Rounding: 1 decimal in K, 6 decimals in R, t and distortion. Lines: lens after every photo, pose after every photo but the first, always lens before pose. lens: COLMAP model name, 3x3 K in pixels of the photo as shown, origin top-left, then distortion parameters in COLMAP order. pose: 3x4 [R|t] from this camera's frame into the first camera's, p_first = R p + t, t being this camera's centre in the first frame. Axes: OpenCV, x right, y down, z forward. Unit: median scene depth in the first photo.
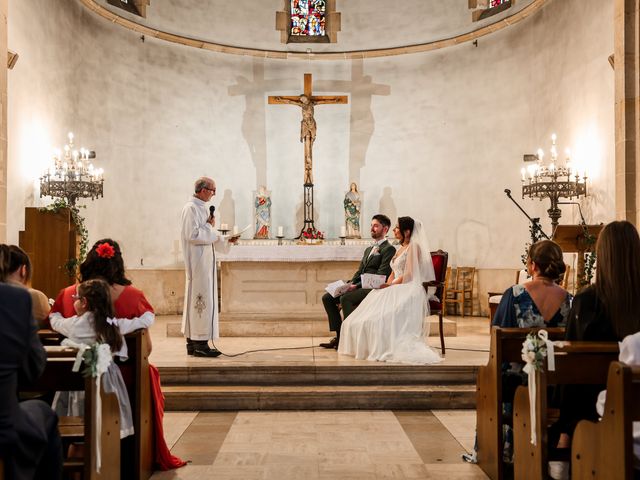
lens RADIAL K [[781.8, 0, 320.0], [0, 781.8, 240.0], [0, 0, 1]] dist [0.022525, 0.013517]
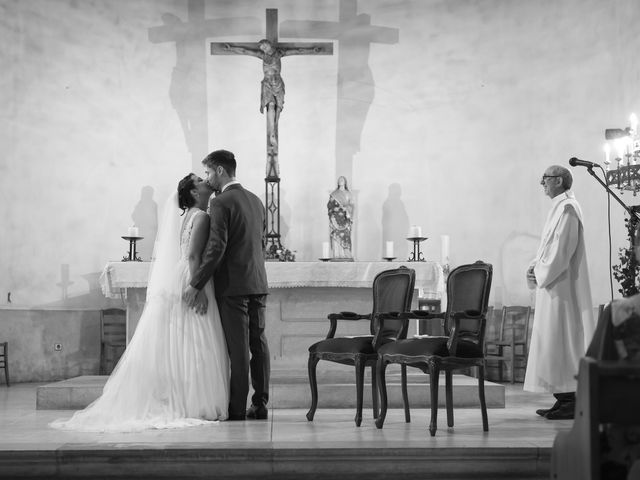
lens RADIAL K [[1148.4, 0, 320.0], [0, 1148.4, 240.0], [0, 0, 1]] dist [0.005228, 0.052709]
pose [[0.999804, 0.001497, 0.019728, 0.005931], [-0.000717, 0.999220, -0.039490, 0.017034], [-0.019771, 0.039468, 0.999025, 0.055641]]
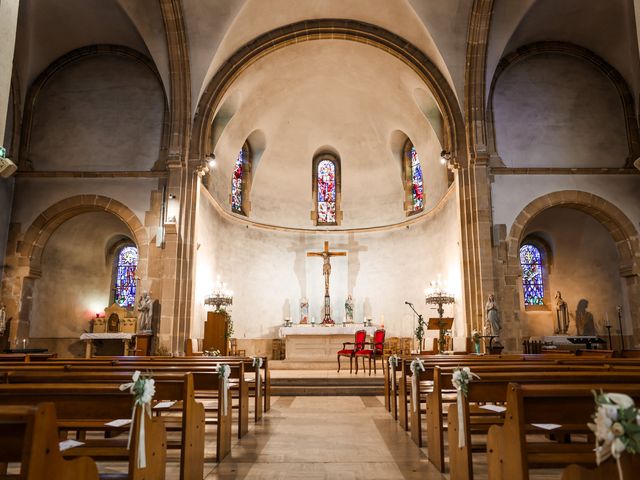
lens RADIAL K [[482.2, 0, 320.0], [0, 482.2, 240.0], [0, 0, 1]] dist [-0.079685, -0.001064]
pose [[0.999342, -0.009462, -0.035013, 0.011675], [0.003365, 0.985394, -0.170258, -0.002916], [0.036113, 0.170028, 0.984777, -0.239694]]
